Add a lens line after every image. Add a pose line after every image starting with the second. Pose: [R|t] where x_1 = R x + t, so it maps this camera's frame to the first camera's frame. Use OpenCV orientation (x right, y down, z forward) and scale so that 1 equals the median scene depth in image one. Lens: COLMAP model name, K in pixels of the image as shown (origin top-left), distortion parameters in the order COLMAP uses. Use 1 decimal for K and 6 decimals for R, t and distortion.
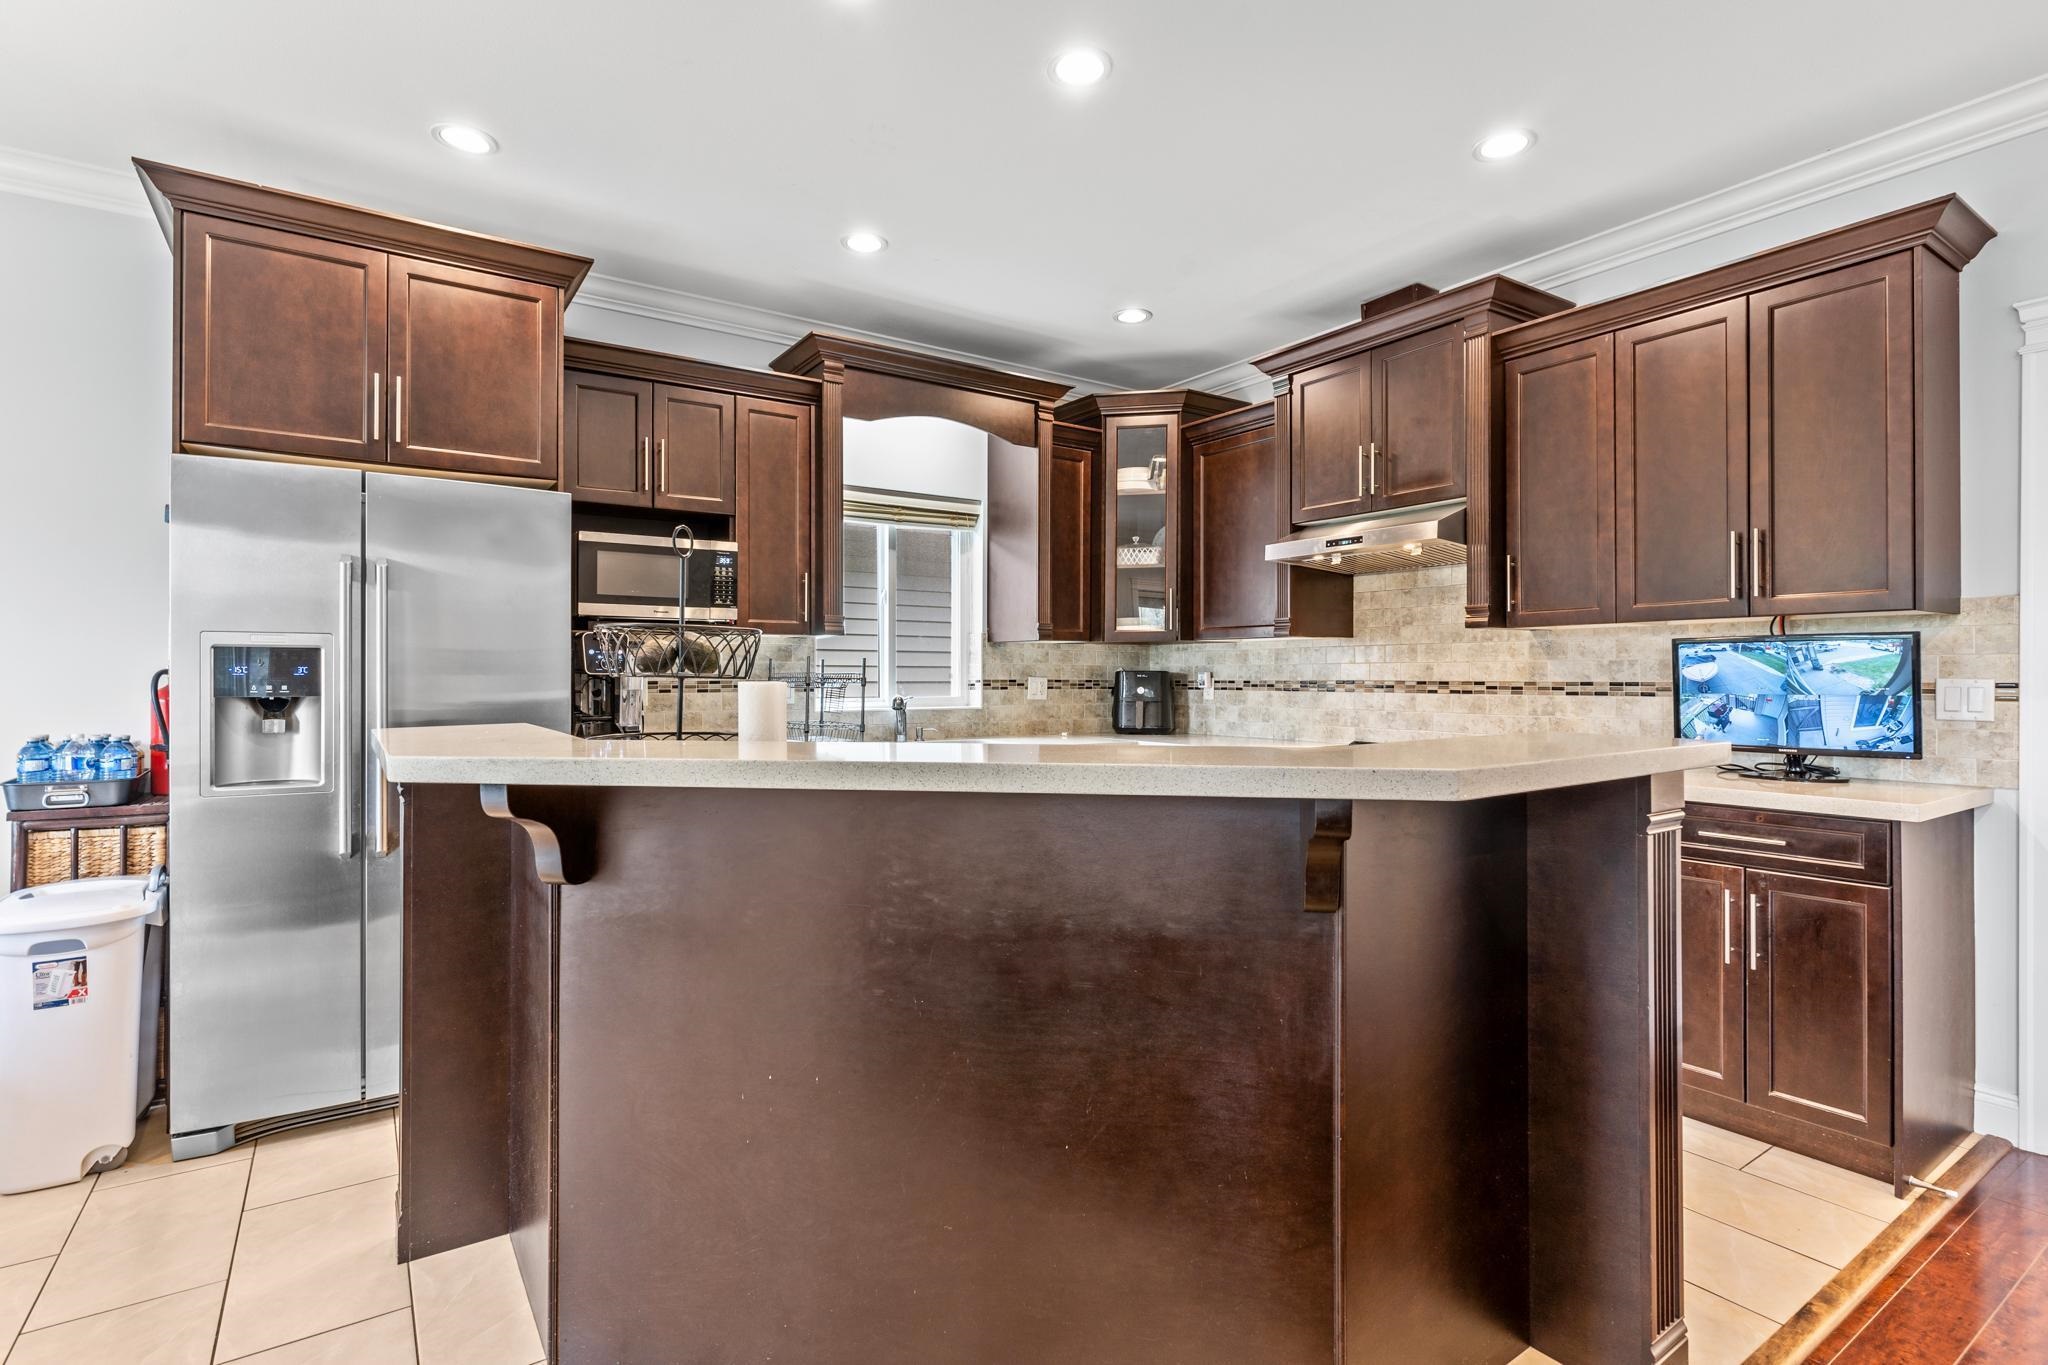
lens RADIAL K [[978.0, 0, 1018.9], [0, 978.0, 667.9], [0, 0, 1]] dist [-0.001007, 0.001137]
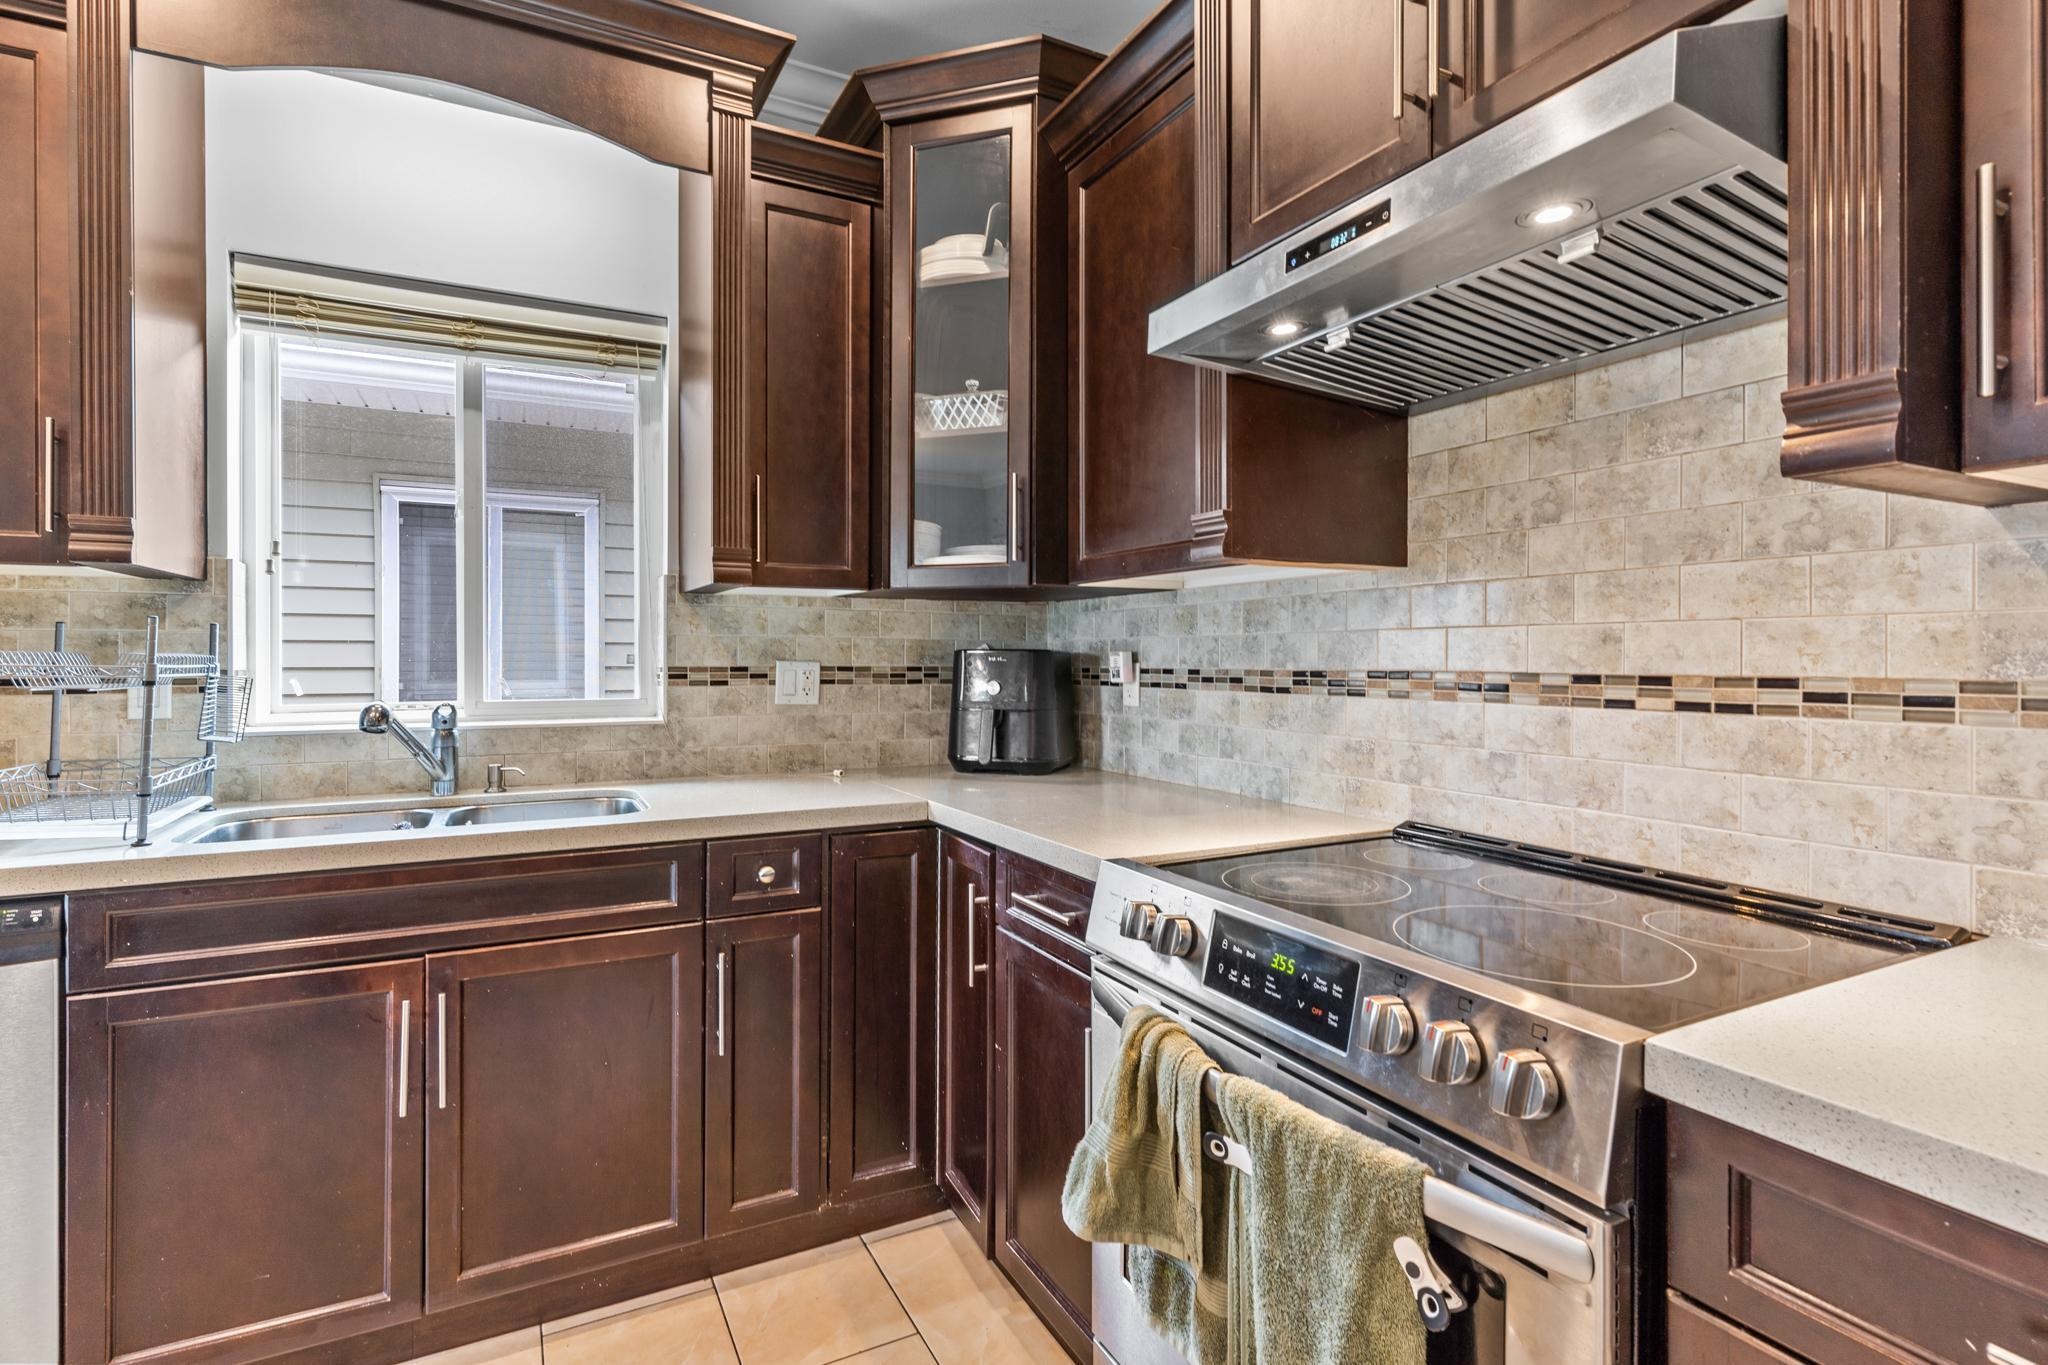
lens RADIAL K [[978.0, 0, 1015.1], [0, 978.0, 656.3], [0, 0, 1]] dist [-0.001007, 0.001137]
pose [[0.992720, -0.000786, -0.120443, 0.246624], [0.001593, 0.999977, 0.006606, 0.004107], [0.120435, -0.006750, 0.992698, 0.619102]]
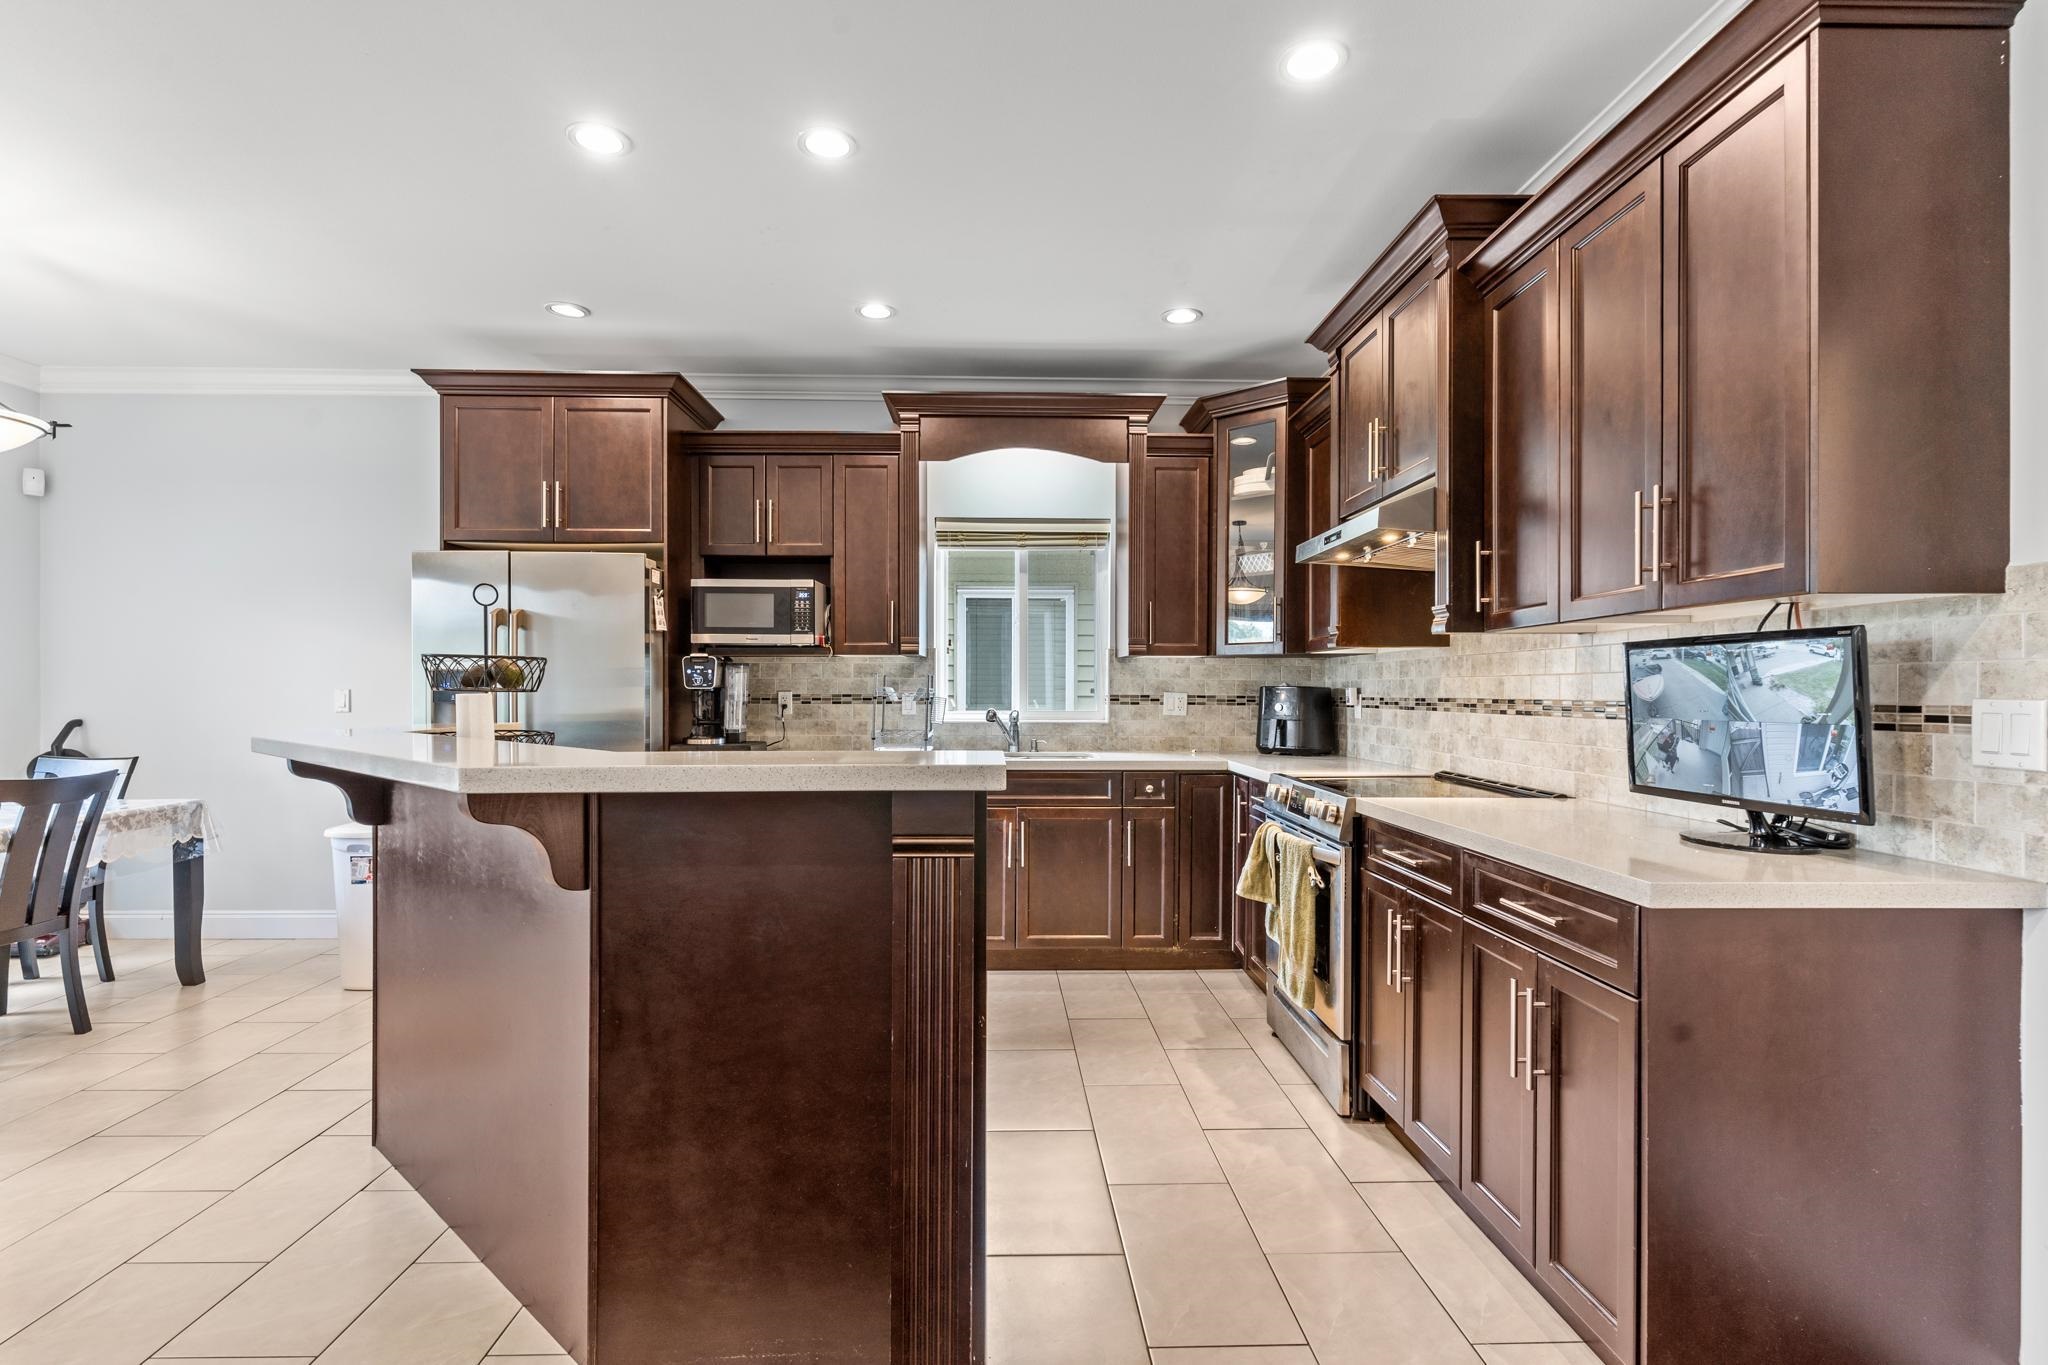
lens RADIAL K [[978.0, 0, 1025.6], [0, 978.0, 689.0], [0, 0, 1]] dist [-0.001007, 0.001137]
pose [[0.844762, 0.001853, -0.535139, 0.523114], [0.001309, 0.999984, 0.005528, 0.000237], [0.535141, -0.005370, 0.844746, 0.109869]]
